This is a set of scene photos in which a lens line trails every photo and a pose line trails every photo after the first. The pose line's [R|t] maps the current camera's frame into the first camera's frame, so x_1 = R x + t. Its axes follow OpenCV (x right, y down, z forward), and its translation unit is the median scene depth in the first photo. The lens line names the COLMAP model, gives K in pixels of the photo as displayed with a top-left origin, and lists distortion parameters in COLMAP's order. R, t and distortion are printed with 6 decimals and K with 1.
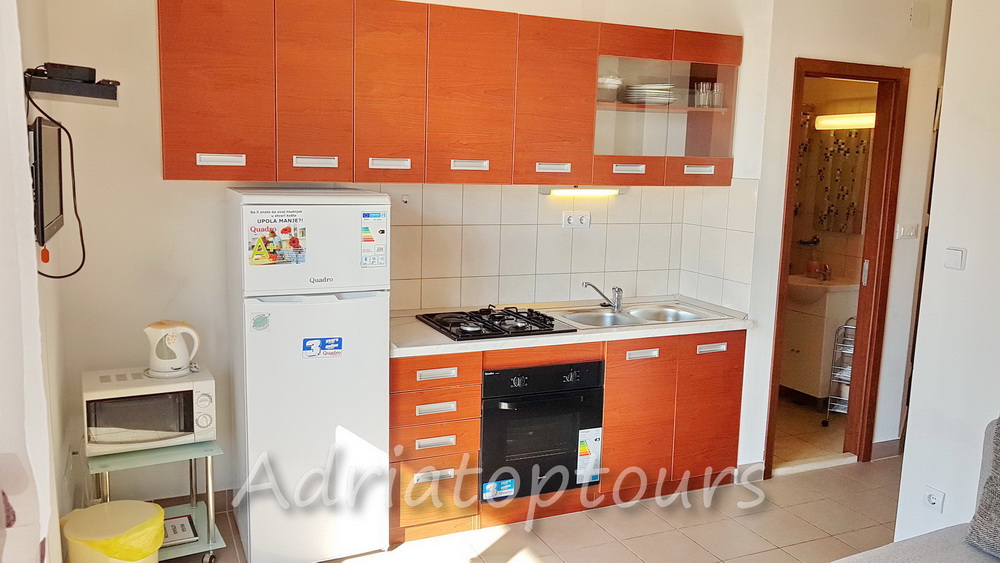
lens RADIAL K [[794.0, 0, 508.9], [0, 794.0, 288.7], [0, 0, 1]] dist [-0.004803, -0.003767]
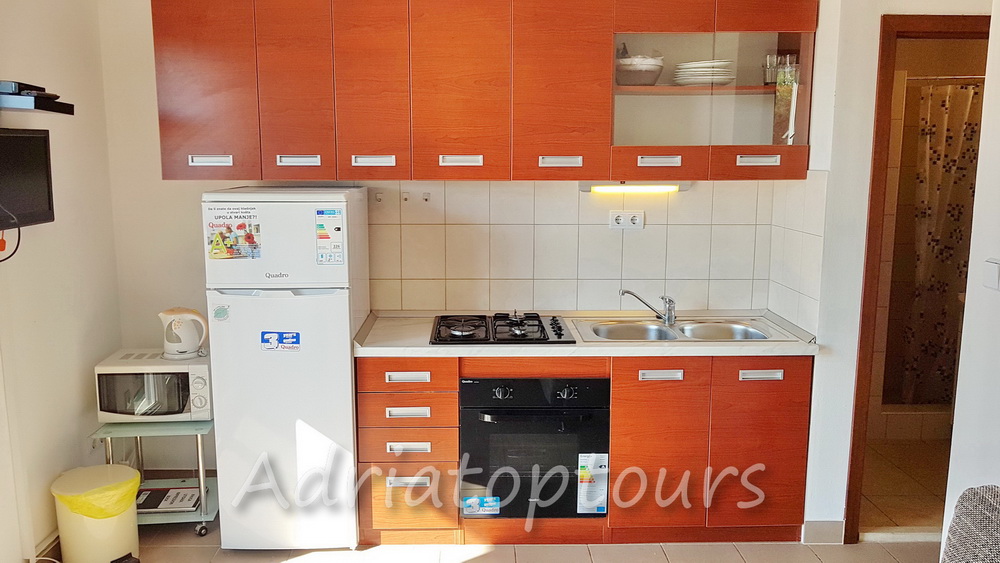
lens RADIAL K [[794.0, 0, 496.0], [0, 794.0, 288.1], [0, 0, 1]] dist [-0.004803, -0.003767]
pose [[0.918864, 0.041333, -0.392404, 0.384839], [-0.041601, 0.999104, 0.007825, -0.012910], [0.392375, 0.009134, 0.919760, 0.151313]]
